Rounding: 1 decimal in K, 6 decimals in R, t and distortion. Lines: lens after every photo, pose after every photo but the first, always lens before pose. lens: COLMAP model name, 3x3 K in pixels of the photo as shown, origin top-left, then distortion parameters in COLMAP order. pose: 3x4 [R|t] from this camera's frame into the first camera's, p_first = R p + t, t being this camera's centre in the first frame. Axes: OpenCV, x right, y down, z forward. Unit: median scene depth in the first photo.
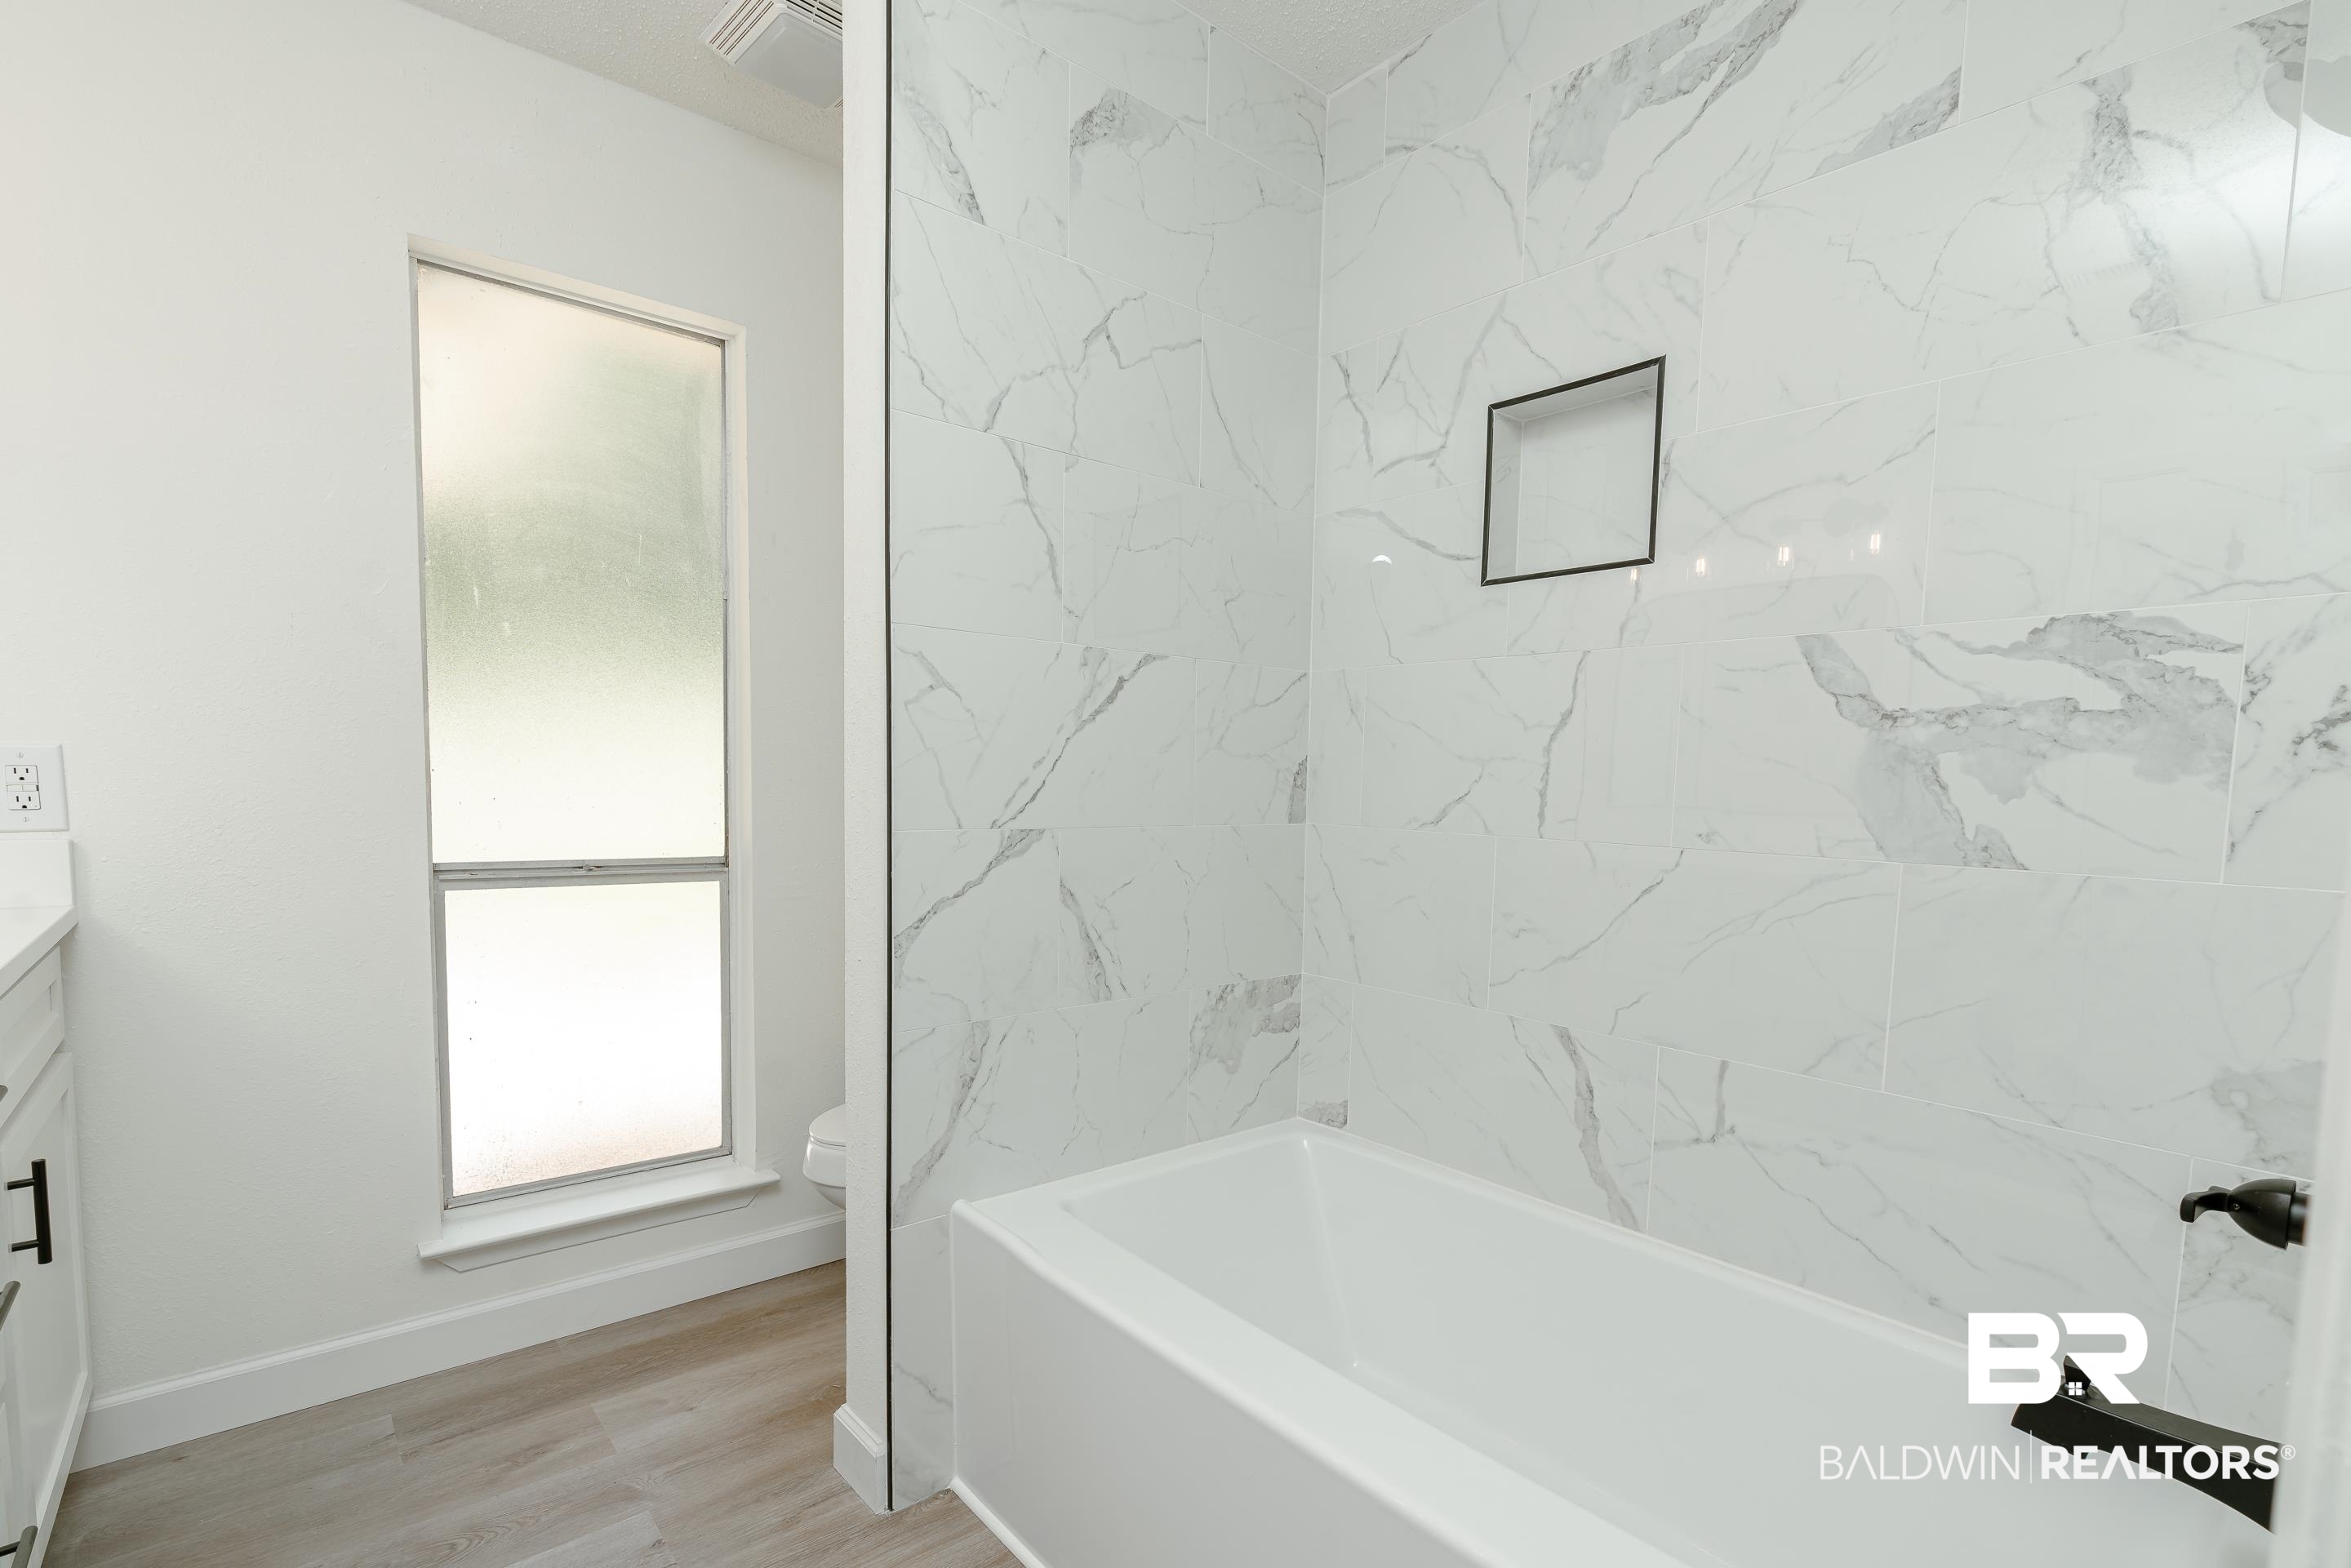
lens RADIAL K [[1046.5, 0, 1221.0], [0, 1046.5, 858.6], [0, 0, 1]] dist [-0.012022, 0.005119]
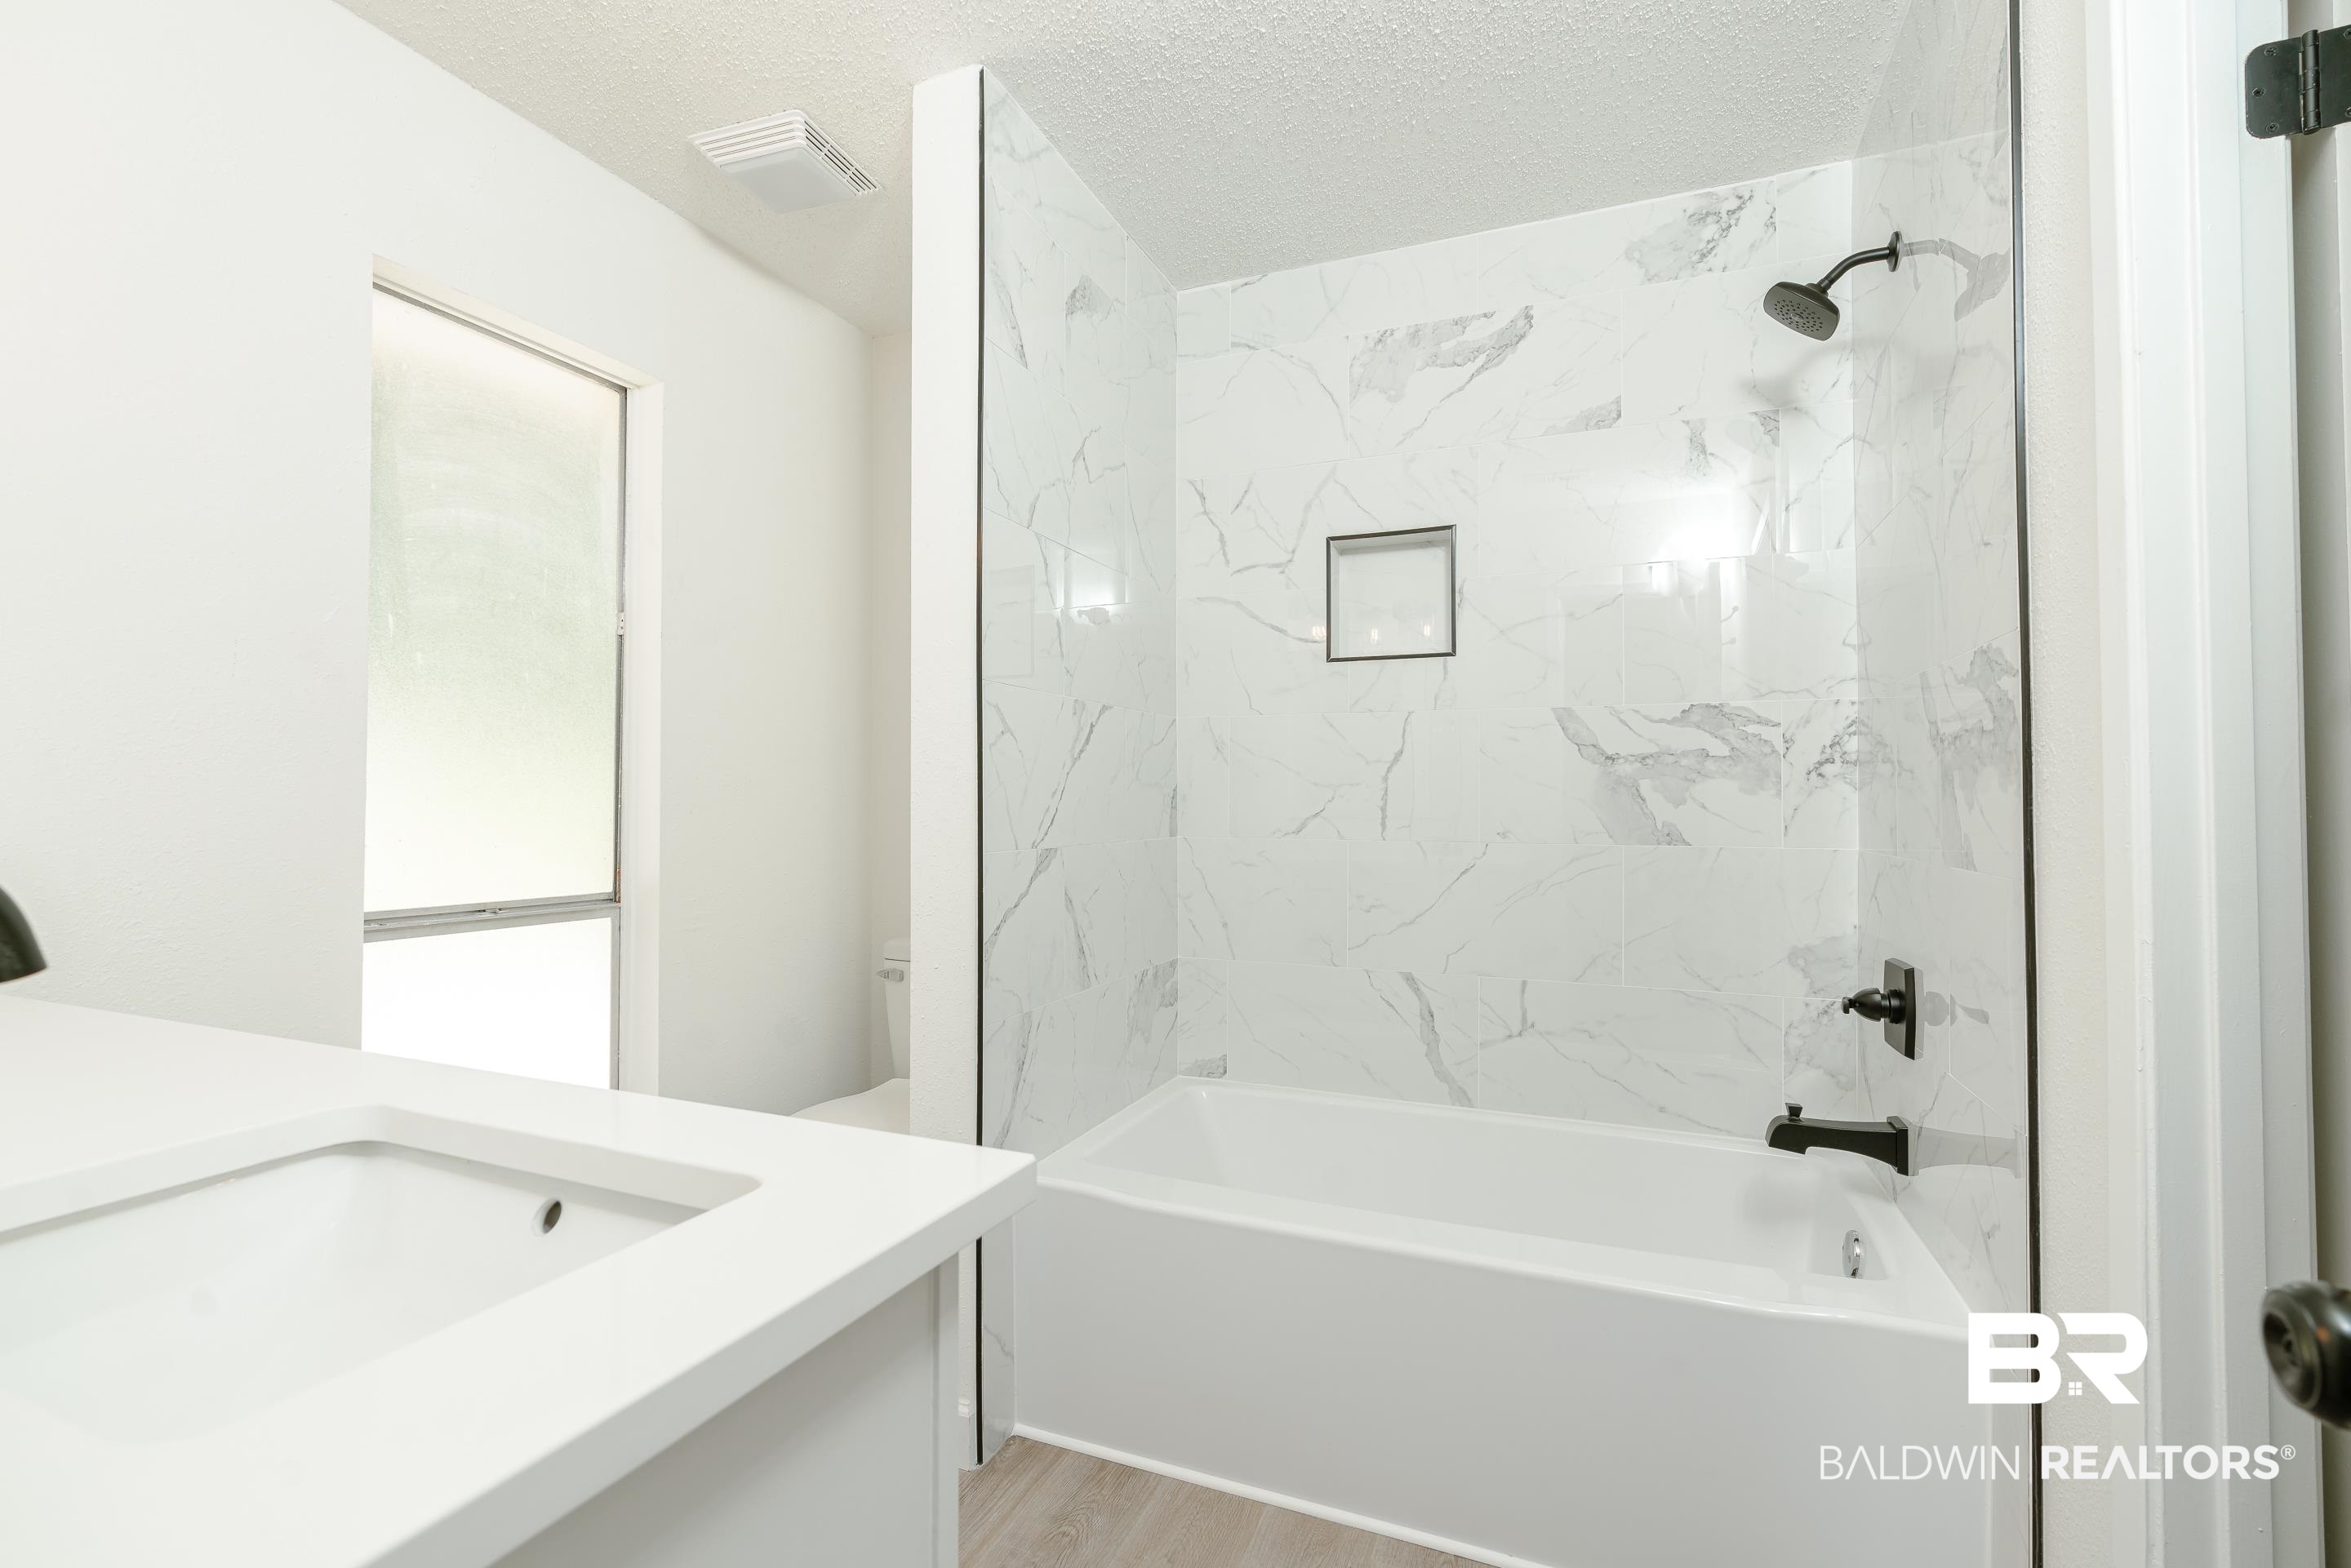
lens RADIAL K [[1046.5, 0, 1105.3], [0, 1046.5, 782.8], [0, 0, 1]] dist [-0.012022, 0.005119]
pose [[0.900678, -0.012547, 0.434306, -0.669984], [0.050915, 0.995744, -0.076821, -0.007531], [-0.431494, 0.091304, 0.897484, -0.124100]]
